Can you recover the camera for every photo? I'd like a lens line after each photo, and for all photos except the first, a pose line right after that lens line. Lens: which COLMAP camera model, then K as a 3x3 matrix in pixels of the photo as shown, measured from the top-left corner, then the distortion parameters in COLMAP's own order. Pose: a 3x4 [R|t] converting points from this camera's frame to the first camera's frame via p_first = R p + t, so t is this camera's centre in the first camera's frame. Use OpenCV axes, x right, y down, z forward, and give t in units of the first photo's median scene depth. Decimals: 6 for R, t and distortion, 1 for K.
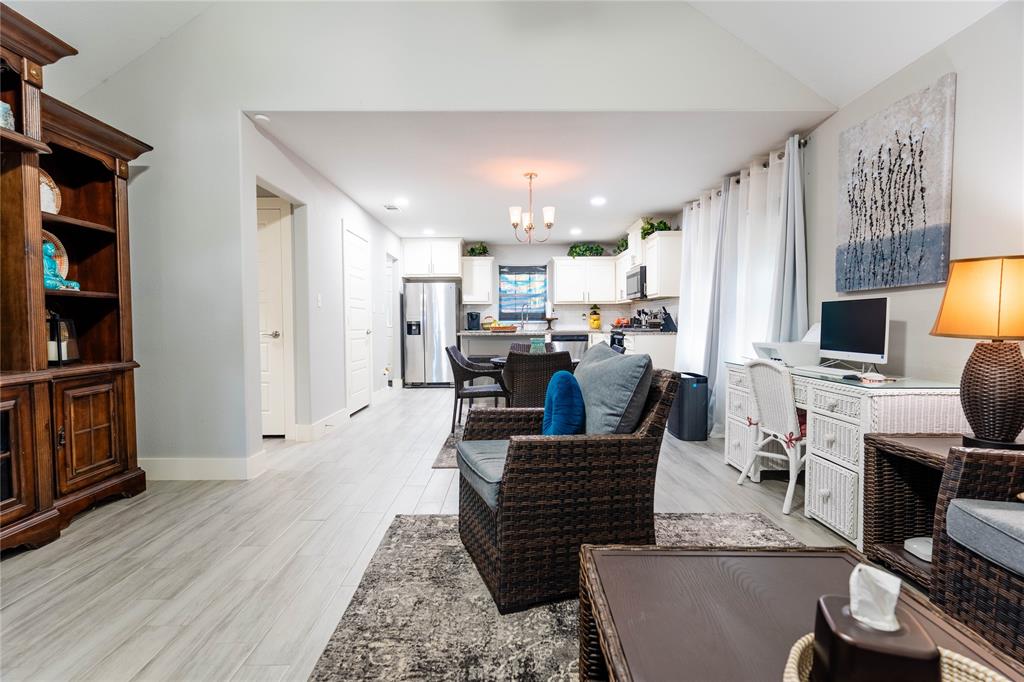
lens RADIAL K [[484.9, 0, 514.5], [0, 484.9, 342.3], [0, 0, 1]] dist [0.001529, -0.001097]
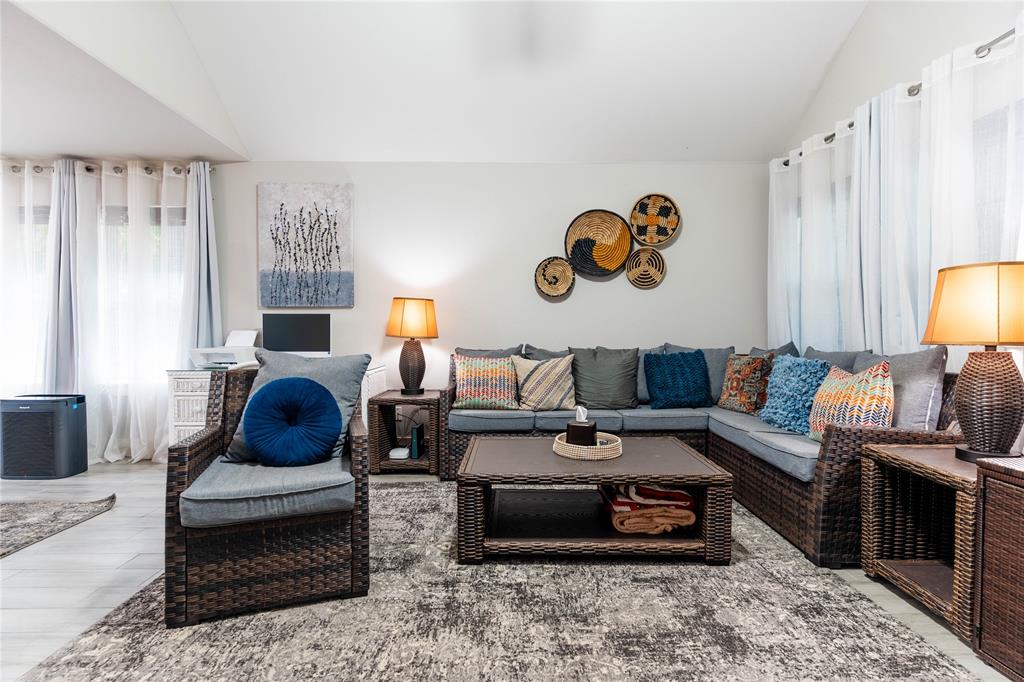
lens RADIAL K [[484.9, 0, 509.7], [0, 484.9, 342.2], [0, 0, 1]] dist [0.001529, -0.001097]
pose [[-0.005490, -0.024956, 0.999673, -0.678928], [0.038240, 0.998952, 0.025148, -0.018143], [-0.999253, 0.038366, -0.004530, 0.399908]]
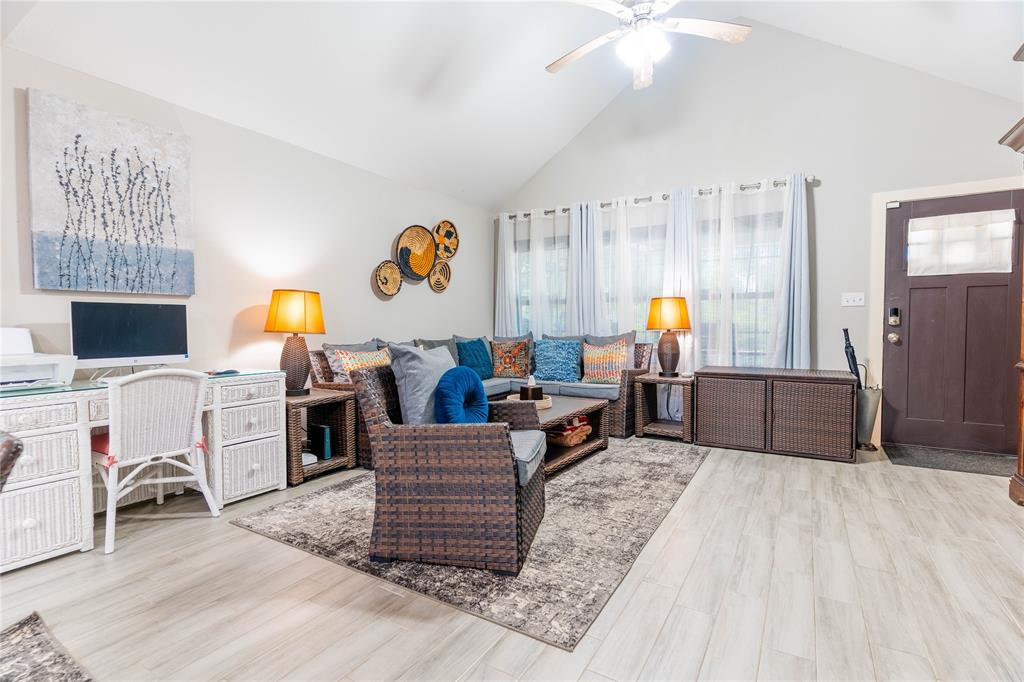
lens RADIAL K [[484.9, 0, 510.1], [0, 484.9, 341.1], [0, 0, 1]] dist [0.001529, -0.001097]
pose [[-0.842787, -0.012142, 0.538110, -0.457046], [0.027120, 0.997518, 0.064982, -0.053920], [-0.537564, 0.069360, -0.840366, 1.398899]]
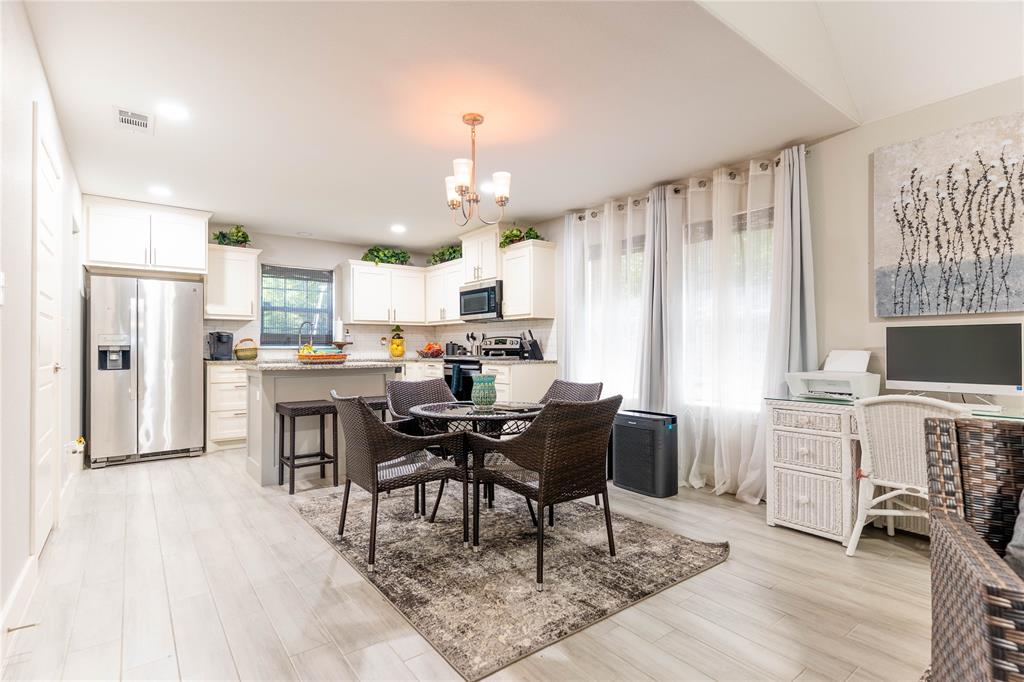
lens RADIAL K [[484.9, 0, 517.1], [0, 484.9, 343.6], [0, 0, 1]] dist [0.001529, -0.001097]
pose [[0.793195, 0.007052, 0.608927, -0.493155], [0.022739, 0.998893, -0.041189, -0.033604], [-0.608543, 0.046517, 0.792156, 0.764899]]
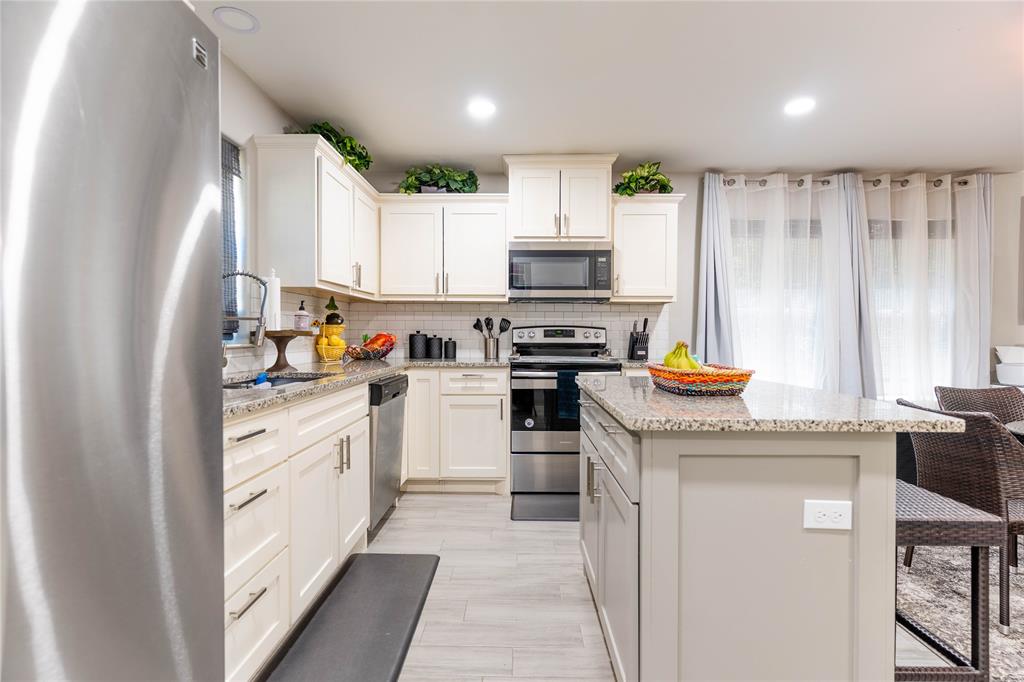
lens RADIAL K [[484.9, 0, 510.2], [0, 484.9, 341.7], [0, 0, 1]] dist [0.001529, -0.001097]
pose [[0.038821, -0.002027, 0.999244, -0.675482], [0.034928, 0.999390, 0.000670, -0.110864], [-0.998636, 0.034875, 0.038868, 2.529939]]
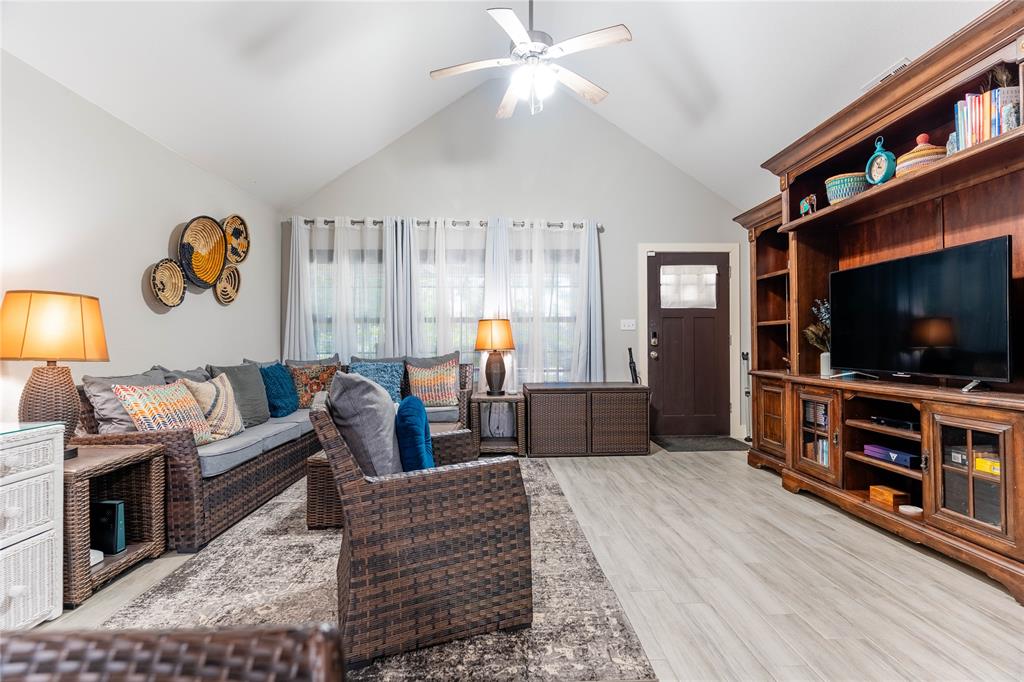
lens RADIAL K [[484.9, 0, 511.9], [0, 484.9, 341.0], [0, 0, 1]] dist [0.001529, -0.001097]
pose [[-0.999794, 0.009218, -0.018078, -0.059800], [0.008613, 0.999409, 0.033271, -0.059808], [0.018374, 0.033108, -0.999283, 1.443063]]
